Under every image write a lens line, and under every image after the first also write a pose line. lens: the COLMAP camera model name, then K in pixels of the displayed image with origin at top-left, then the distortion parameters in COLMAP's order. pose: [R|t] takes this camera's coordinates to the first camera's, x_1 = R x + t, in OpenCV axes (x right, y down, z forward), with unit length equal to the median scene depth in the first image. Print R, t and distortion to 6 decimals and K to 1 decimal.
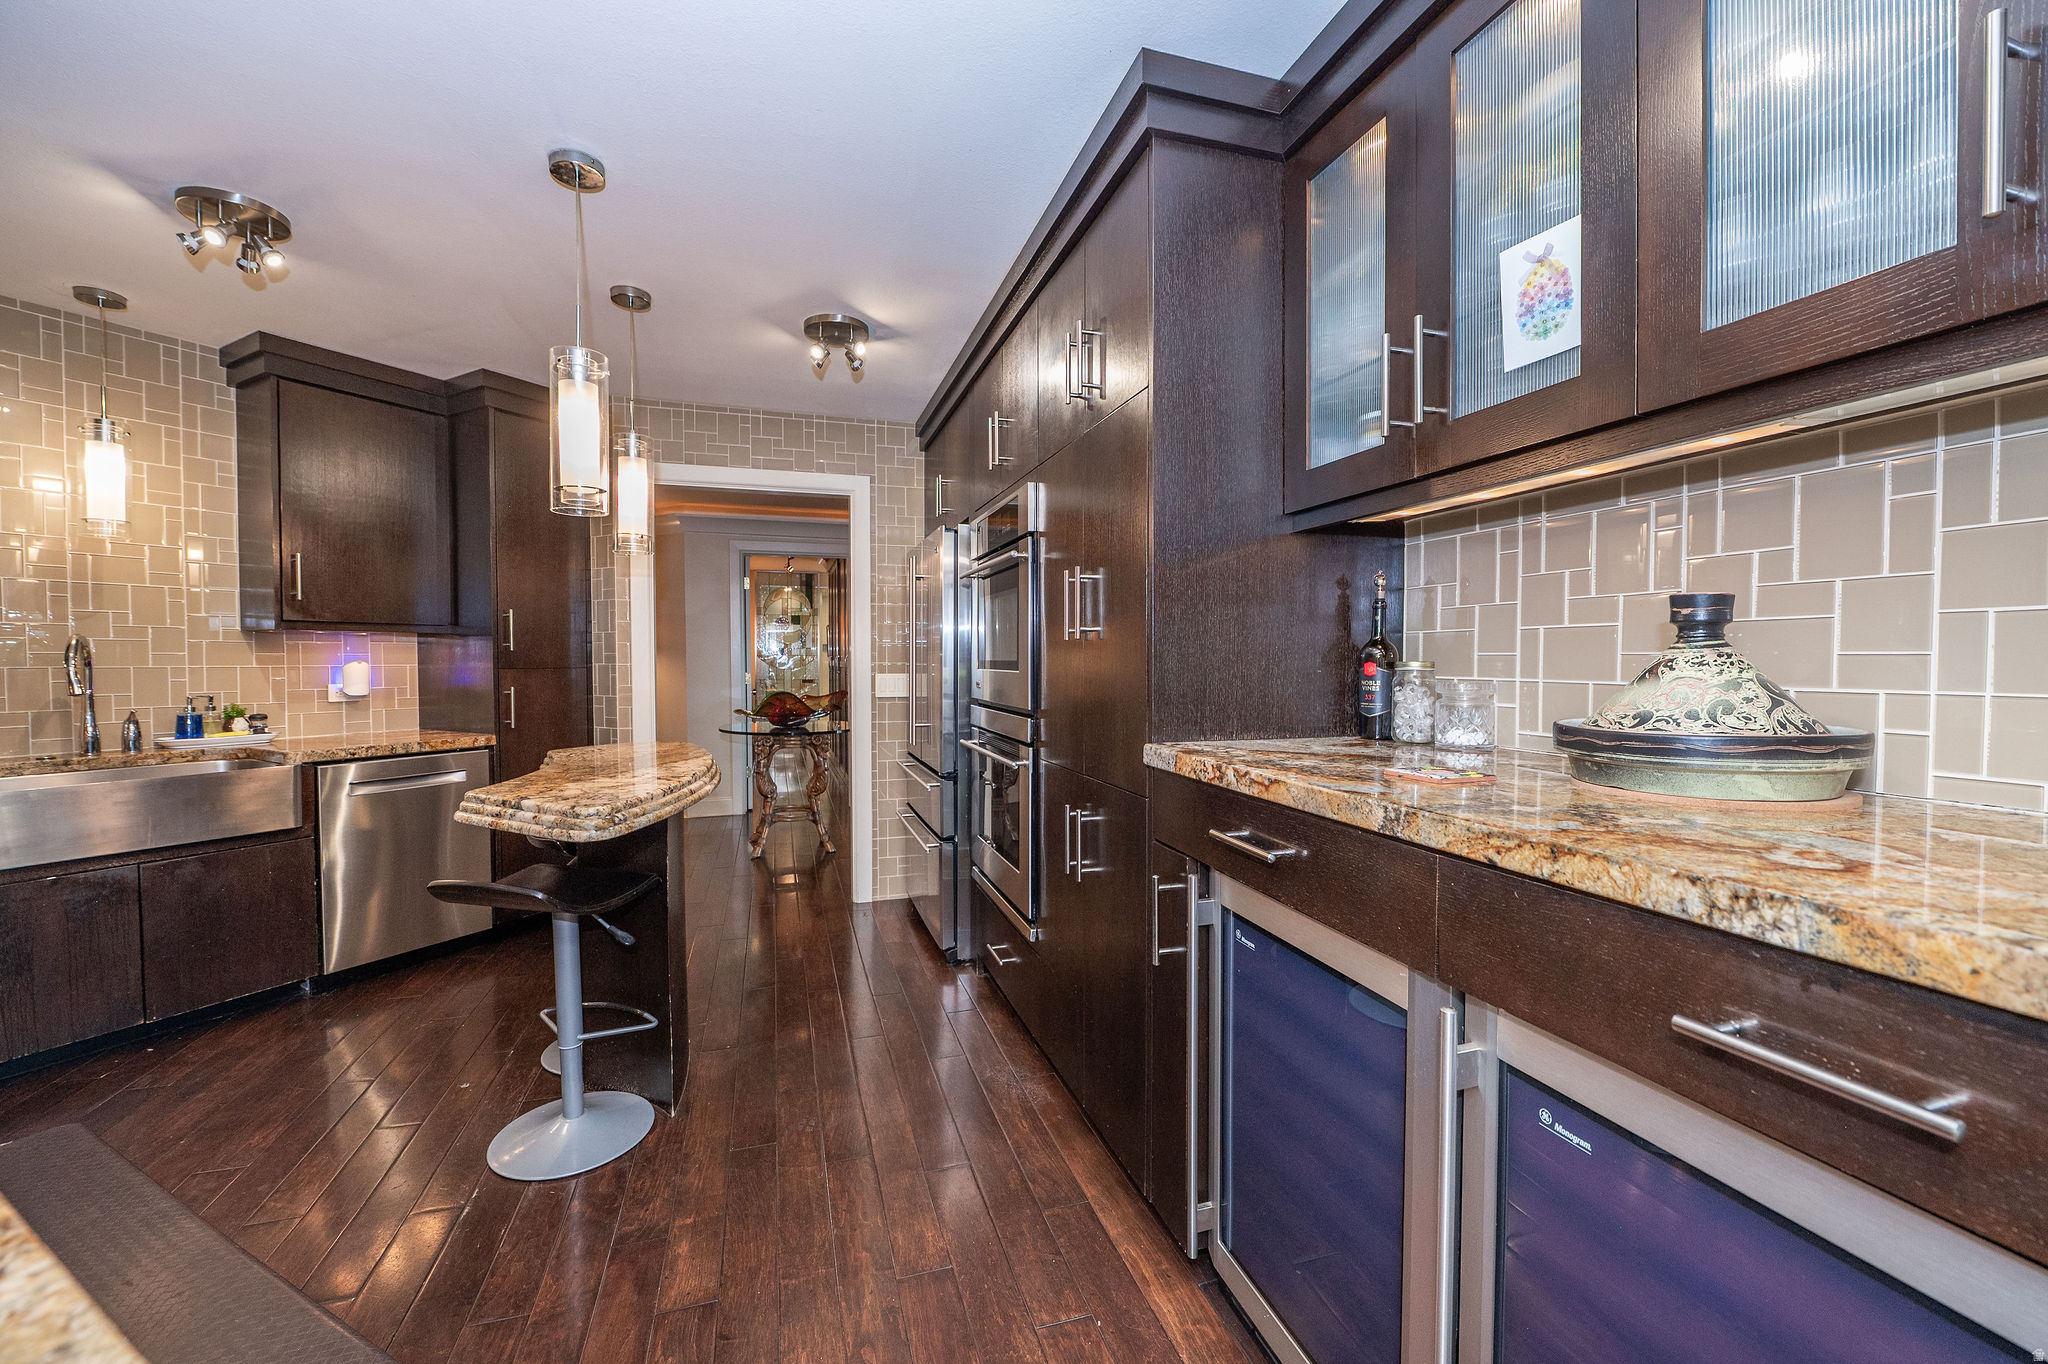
lens RADIAL K [[816.3, 0, 1013.2], [0, 816.3, 686.2], [0, 0, 1]] dist [-0.009563, -0.000983]
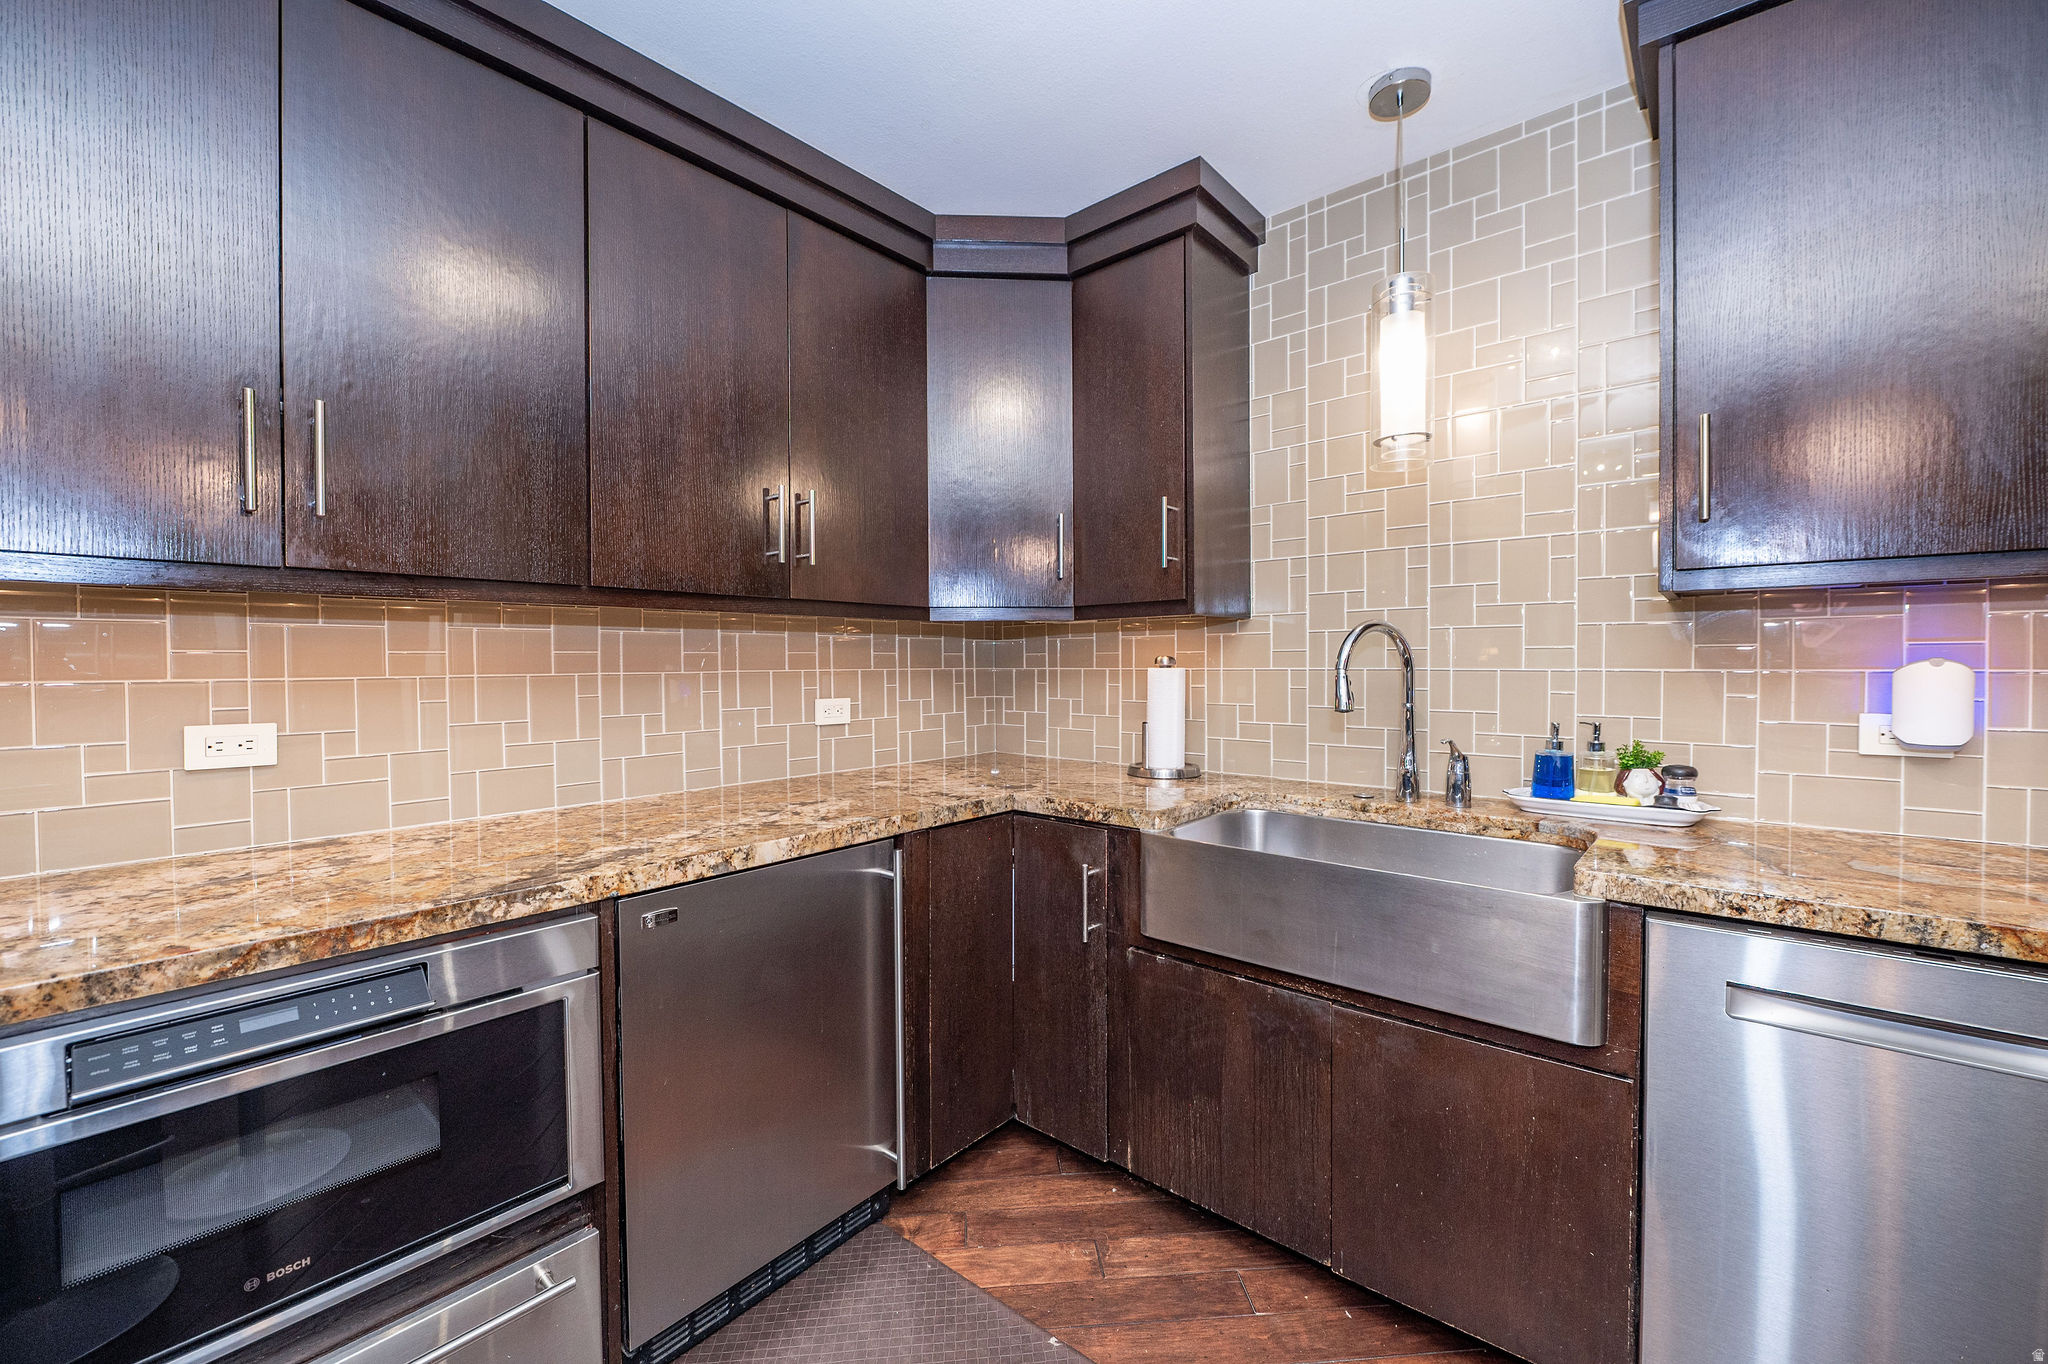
lens RADIAL K [[816.3, 0, 1021.9], [0, 816.3, 676.0], [0, 0, 1]] dist [-0.009563, -0.000983]
pose [[-0.215007, 0.014014, -0.976512, -0.376360], [-0.023859, 0.999523, 0.019598, -0.022073], [0.976321, 0.027512, -0.214571, 0.743652]]
